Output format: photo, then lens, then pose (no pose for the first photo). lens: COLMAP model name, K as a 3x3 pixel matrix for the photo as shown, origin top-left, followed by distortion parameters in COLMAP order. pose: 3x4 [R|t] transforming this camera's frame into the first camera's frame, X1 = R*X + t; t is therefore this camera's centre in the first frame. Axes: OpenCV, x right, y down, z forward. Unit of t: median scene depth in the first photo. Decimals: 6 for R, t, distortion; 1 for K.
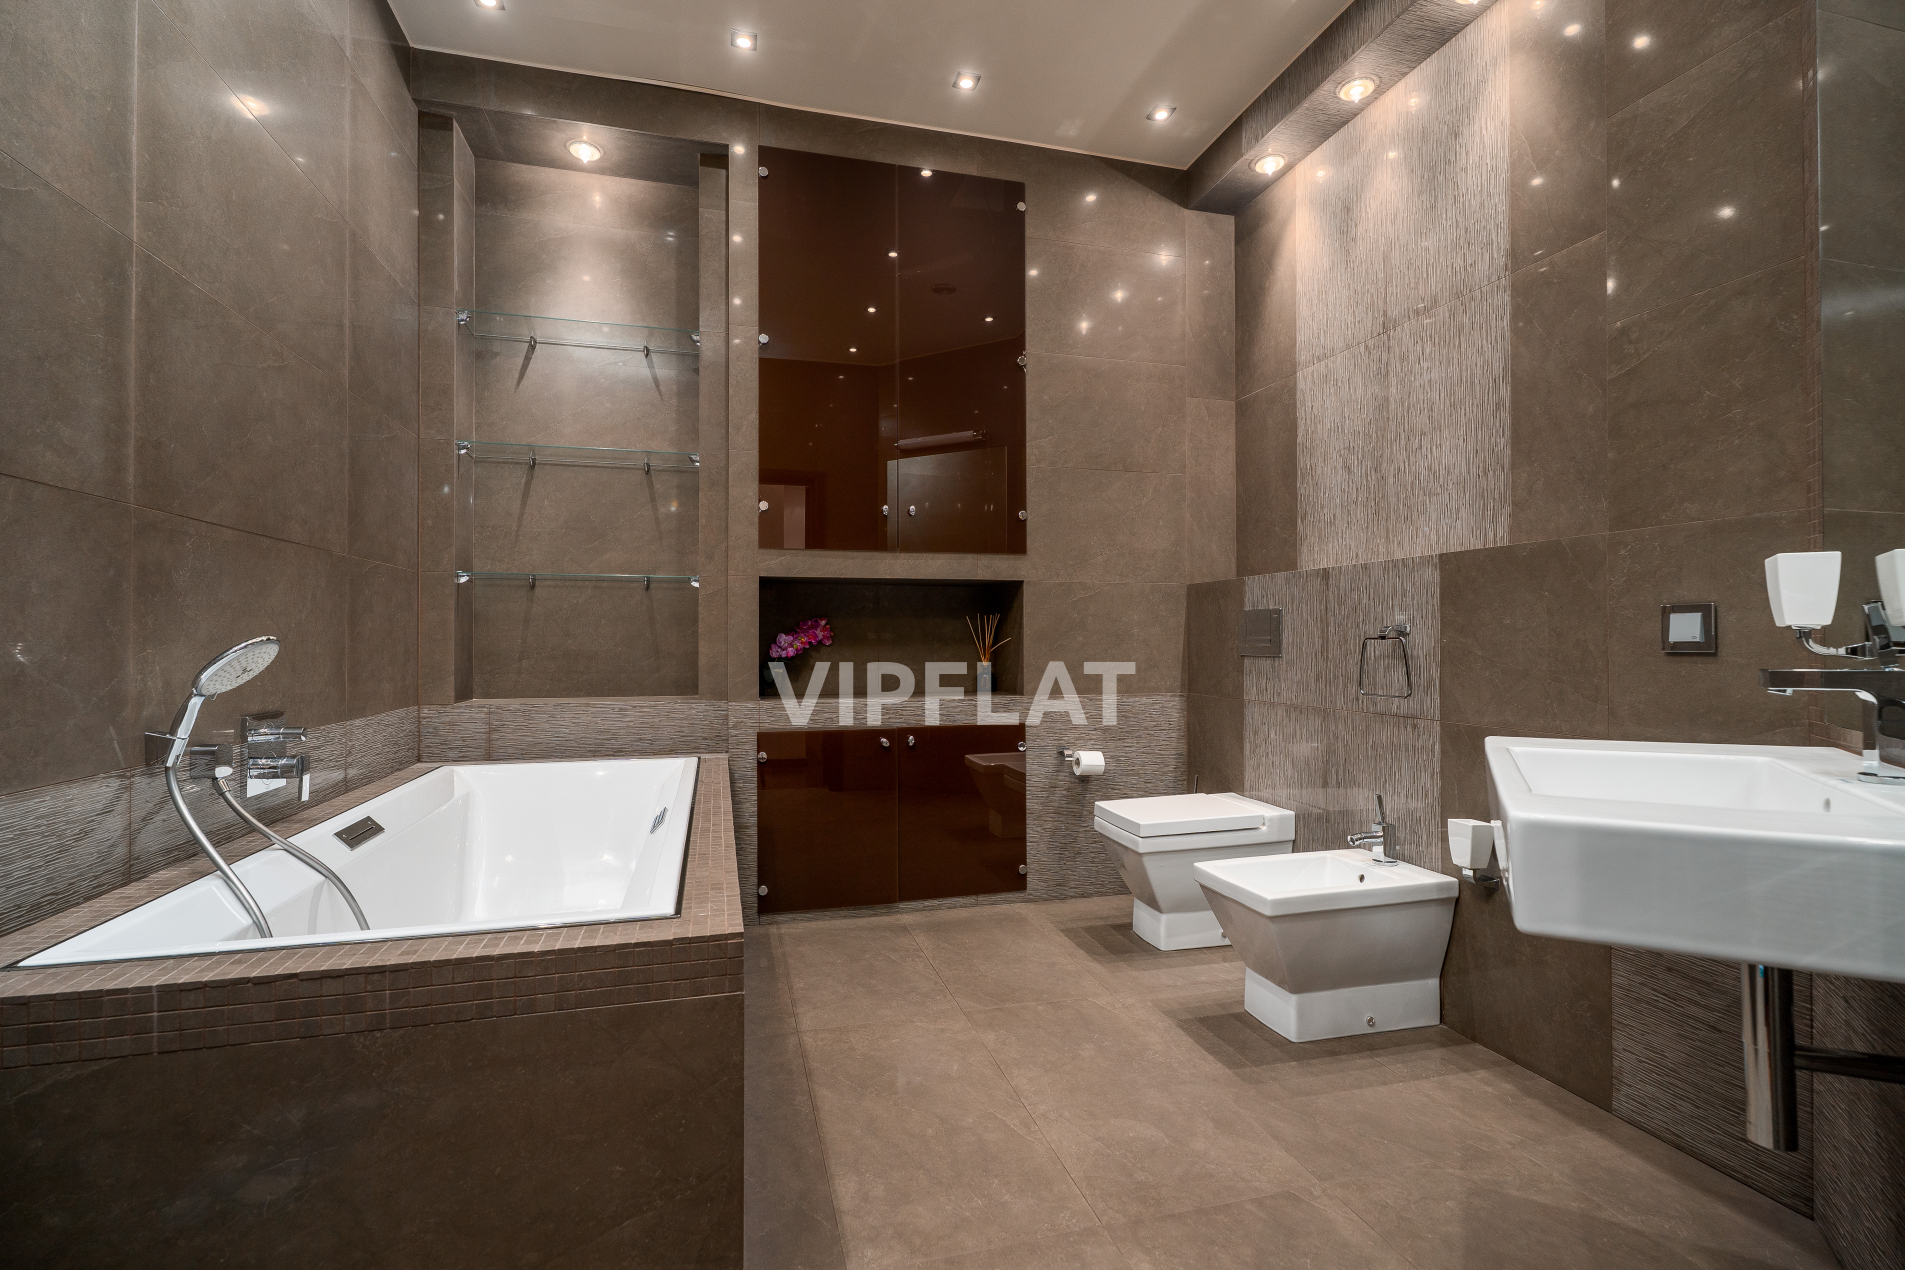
lens RADIAL K [[869.5, 0, 952.5], [0, 869.5, 635.0], [0, 0, 1]] dist [0.011237, 0.000018]
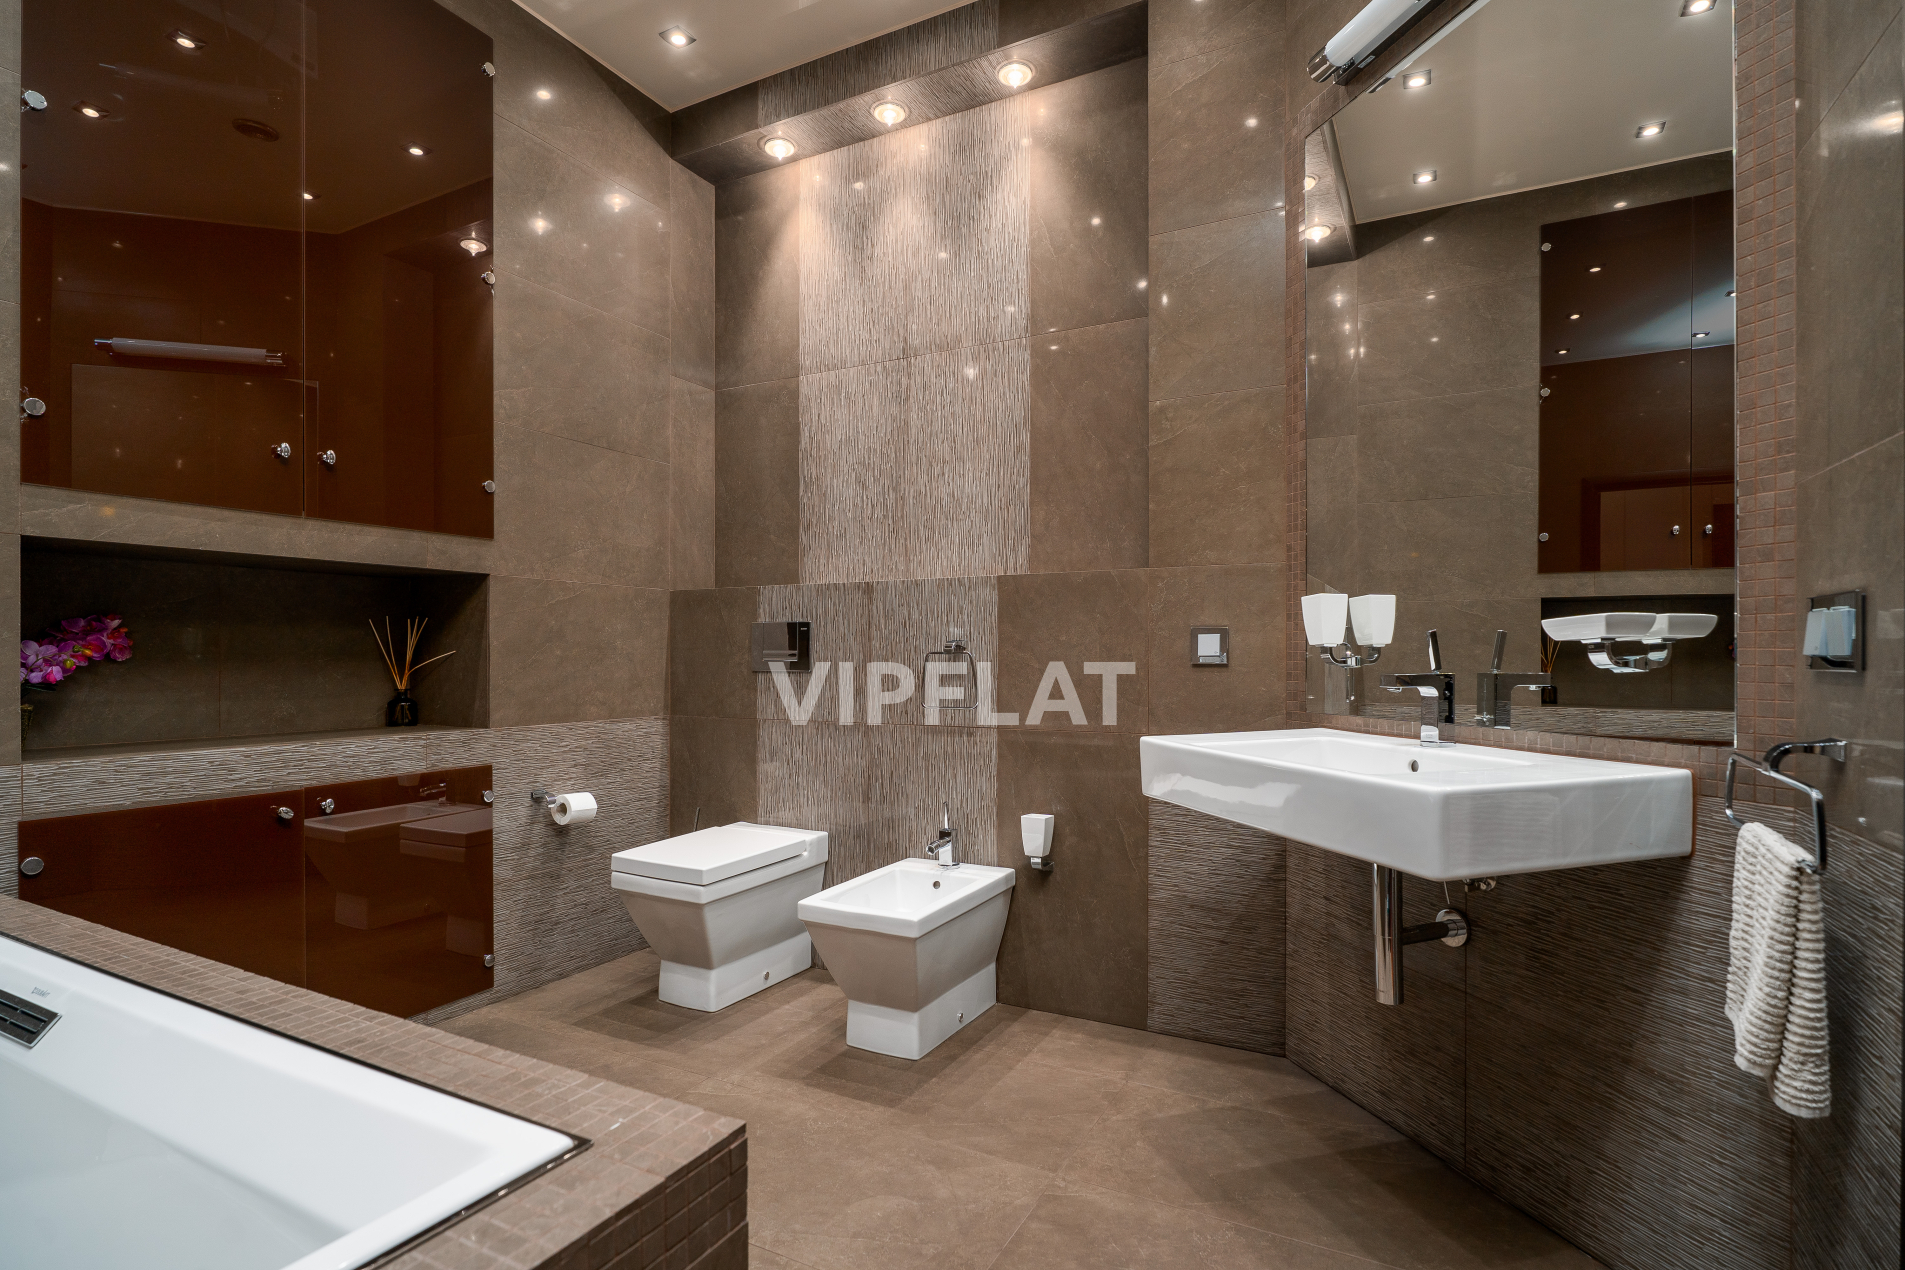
lens RADIAL K [[932.2, 0, 951.9], [0, 932.2, 659.8], [0, 0, 1]] dist [-0.001341, 0.000938]
pose [[0.682836, -0.002078, 0.730569, -0.269540], [-0.005526, 0.999953, 0.008008, 0.002795], [-0.730551, -0.009505, 0.682792, 0.193284]]
